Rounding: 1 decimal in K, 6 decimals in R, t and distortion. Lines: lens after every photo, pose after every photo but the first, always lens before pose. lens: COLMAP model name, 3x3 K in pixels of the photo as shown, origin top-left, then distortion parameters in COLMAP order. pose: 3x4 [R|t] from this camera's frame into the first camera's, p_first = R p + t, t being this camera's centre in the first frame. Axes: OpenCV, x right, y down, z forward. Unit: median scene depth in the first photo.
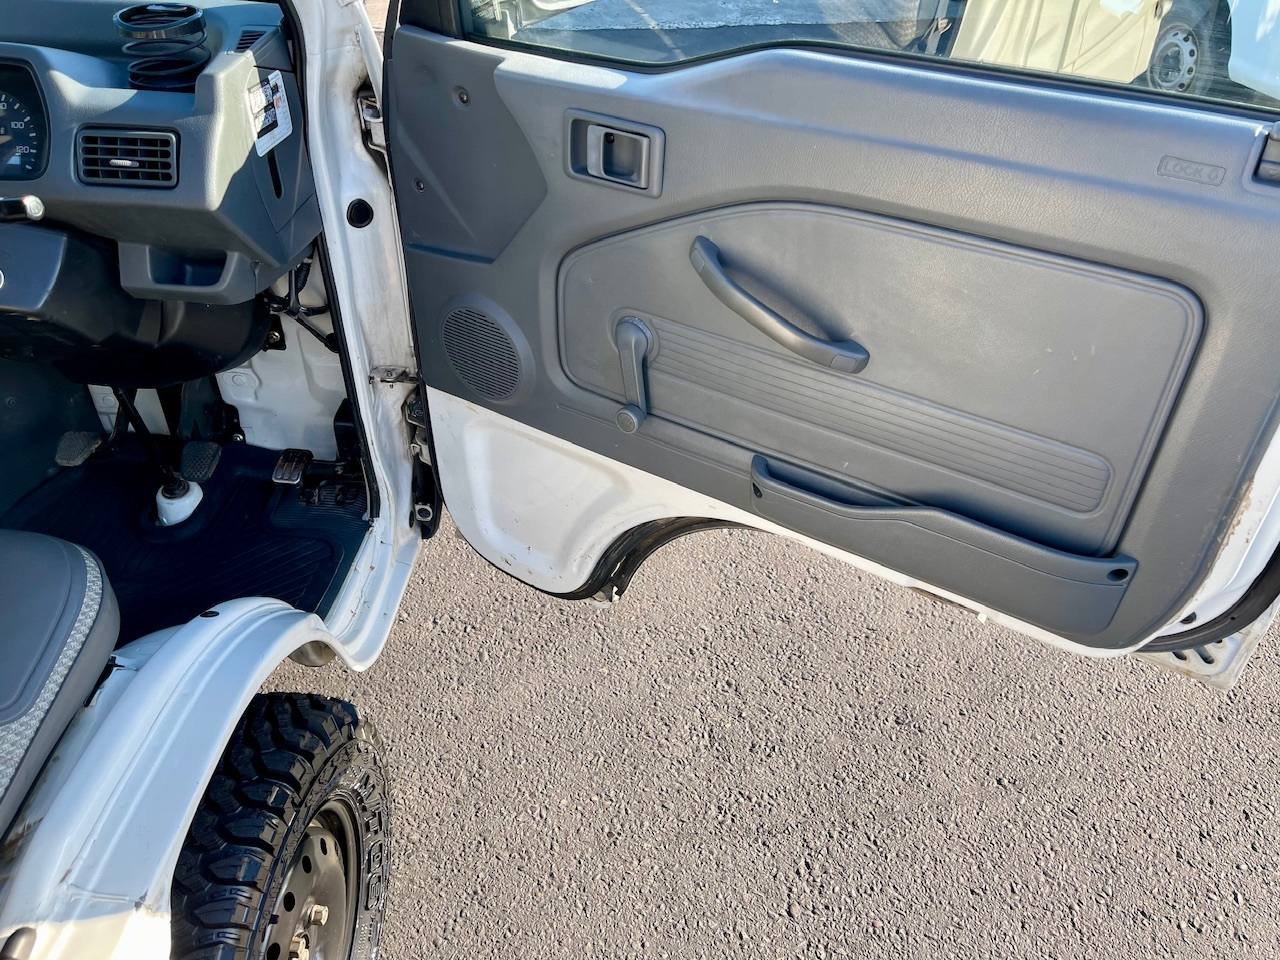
lens RADIAL K [[907.2, 0, 641.9], [0, 907.2, 484.9], [0, 0, 1]] dist [0.075683, -0.095045]
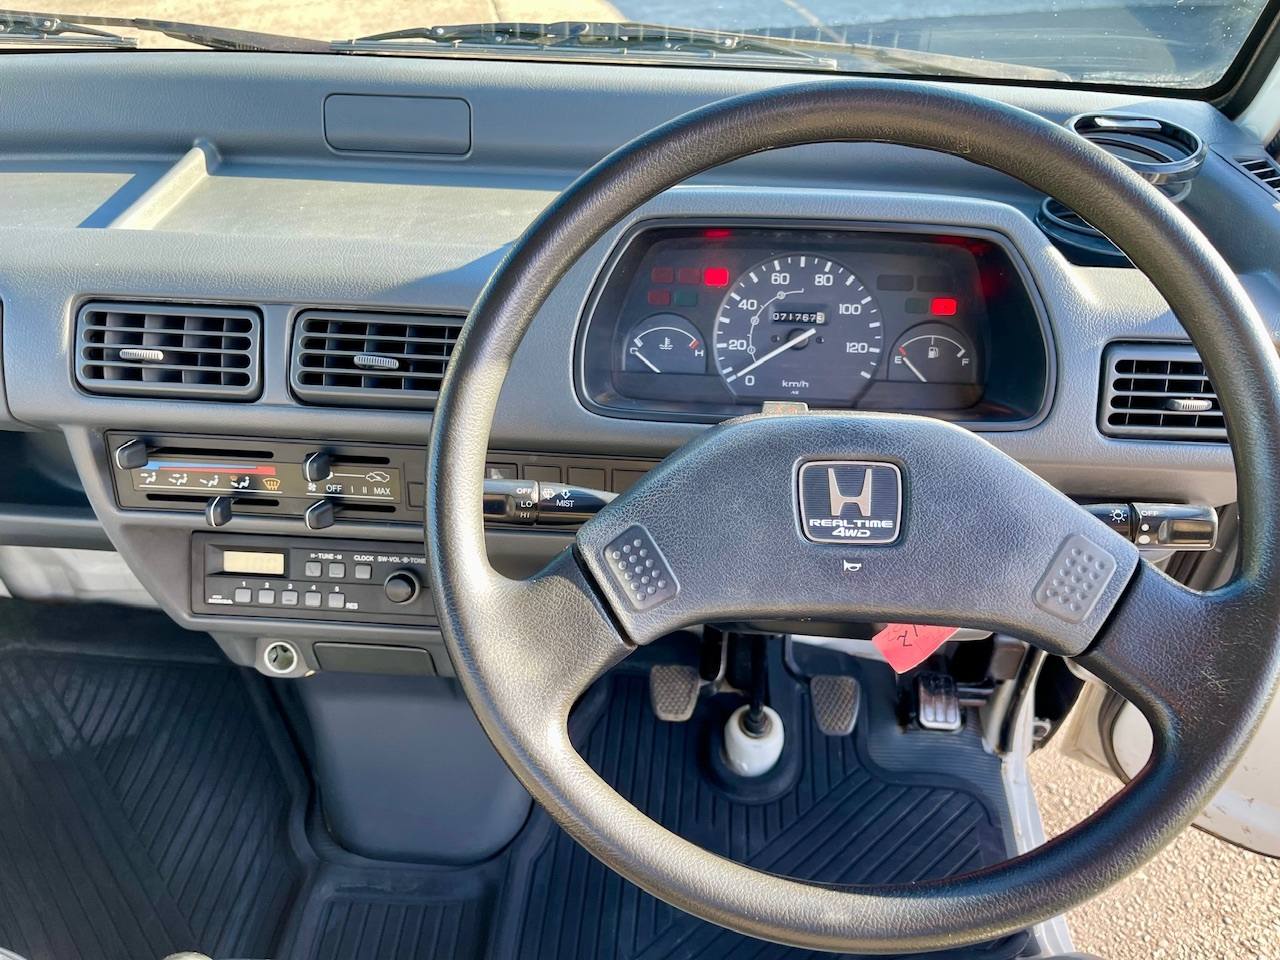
lens RADIAL K [[907.2, 0, 641.9], [0, 907.2, 484.9], [0, 0, 1]] dist [0.075683, -0.095045]
pose [[0.999729, -0.023153, 0.002514, -0.556190], [0.023102, 0.999559, 0.018683, -0.190892], [-0.002946, -0.018620, 0.999822, 0.240606]]
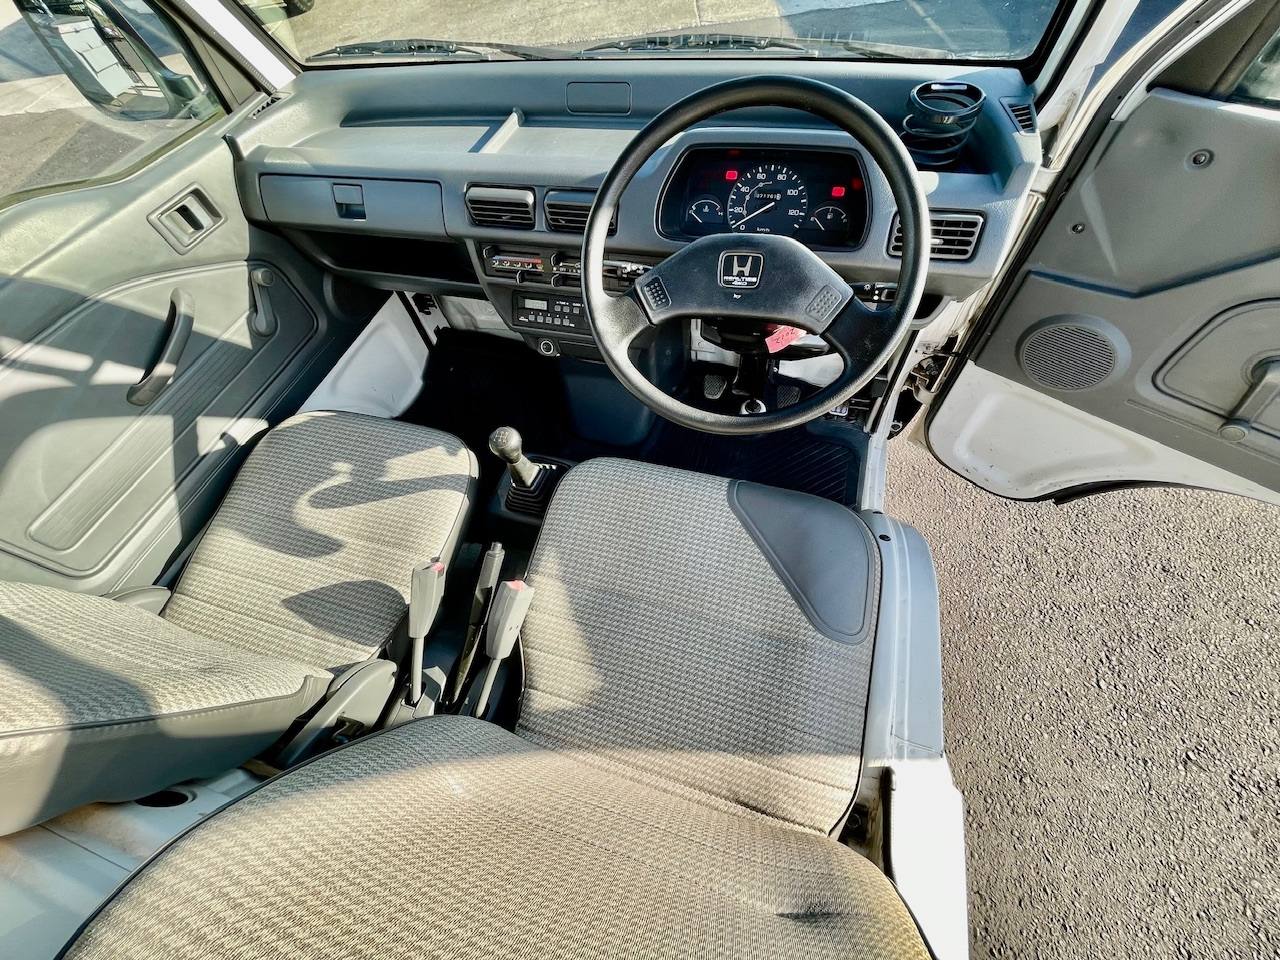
lens RADIAL K [[484.4, 0, 646.8], [0, 484.4, 457.7], [0, 0, 1]] dist [-0.000216, 0.000566]
pose [[0.972403, 0.100013, -0.210783, -0.469149], [-0.033893, 0.954431, 0.296502, -0.149272], [0.230832, -0.281175, 0.931481, 0.114354]]
